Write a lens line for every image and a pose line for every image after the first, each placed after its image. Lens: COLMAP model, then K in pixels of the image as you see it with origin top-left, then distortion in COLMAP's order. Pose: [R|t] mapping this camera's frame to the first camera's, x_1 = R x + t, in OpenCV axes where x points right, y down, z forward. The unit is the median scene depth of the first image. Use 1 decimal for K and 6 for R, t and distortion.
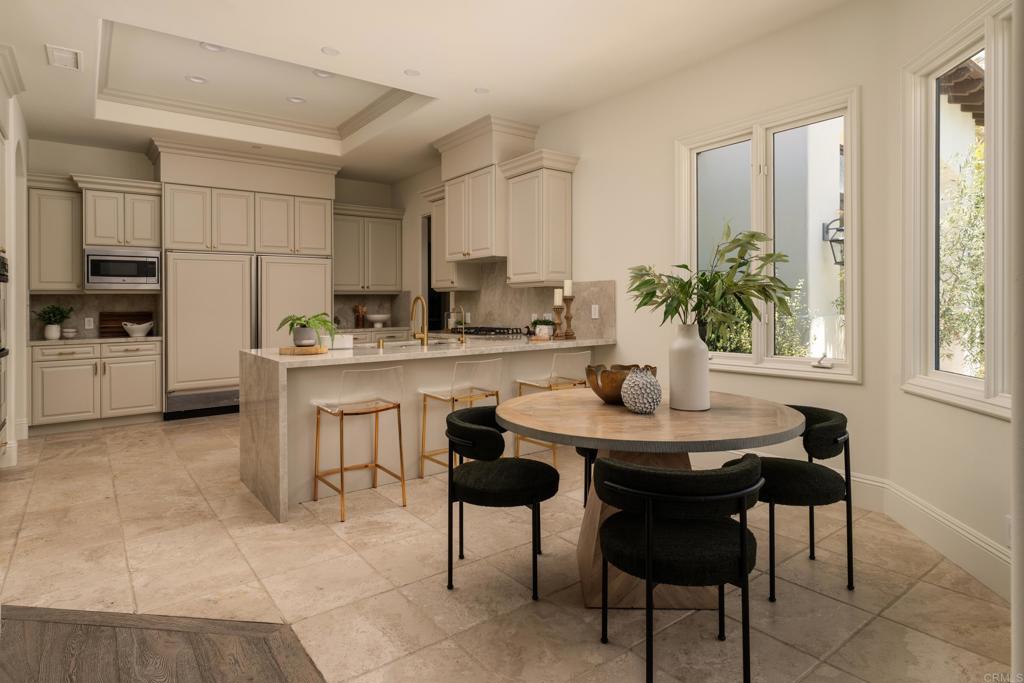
lens RADIAL K [[551.5, 0, 512.0], [0, 551.5, 341.5], [0, 0, 1]] dist [-0.003804, -0.000306]
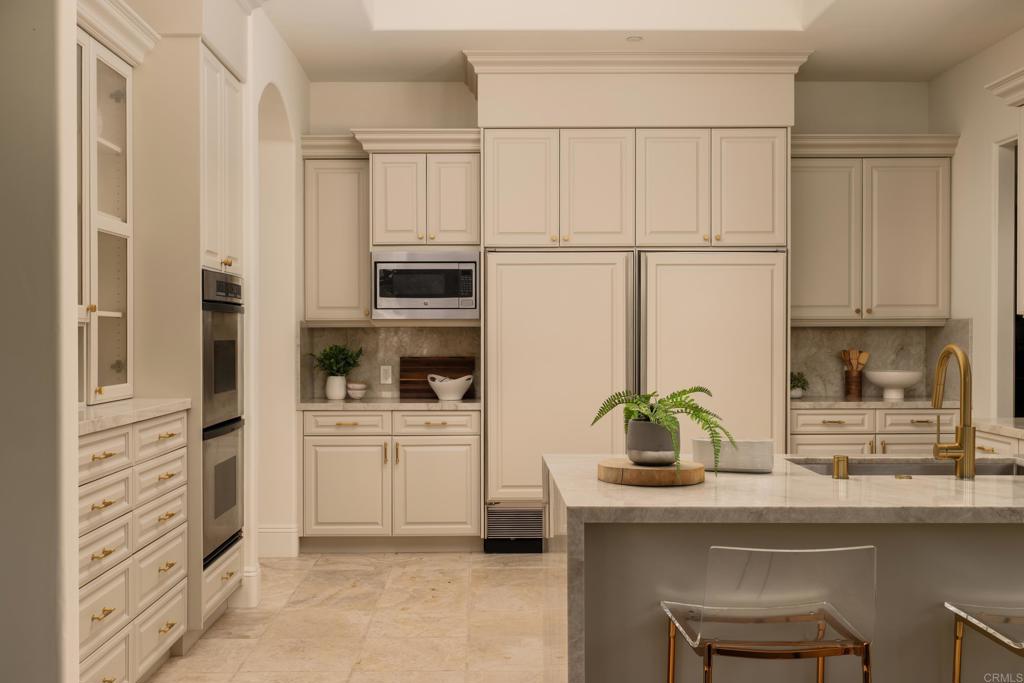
lens RADIAL K [[1023.7, 0, 512.0], [0, 1023.7, 341.5], [0, 0, 1]] dist [-0.000478, 0.008543]
pose [[0.804434, 0.014614, -0.593862, 0.004332], [-0.048627, 0.997962, -0.041311, -0.031082], [0.592048, 0.062110, 0.803506, 0.189064]]
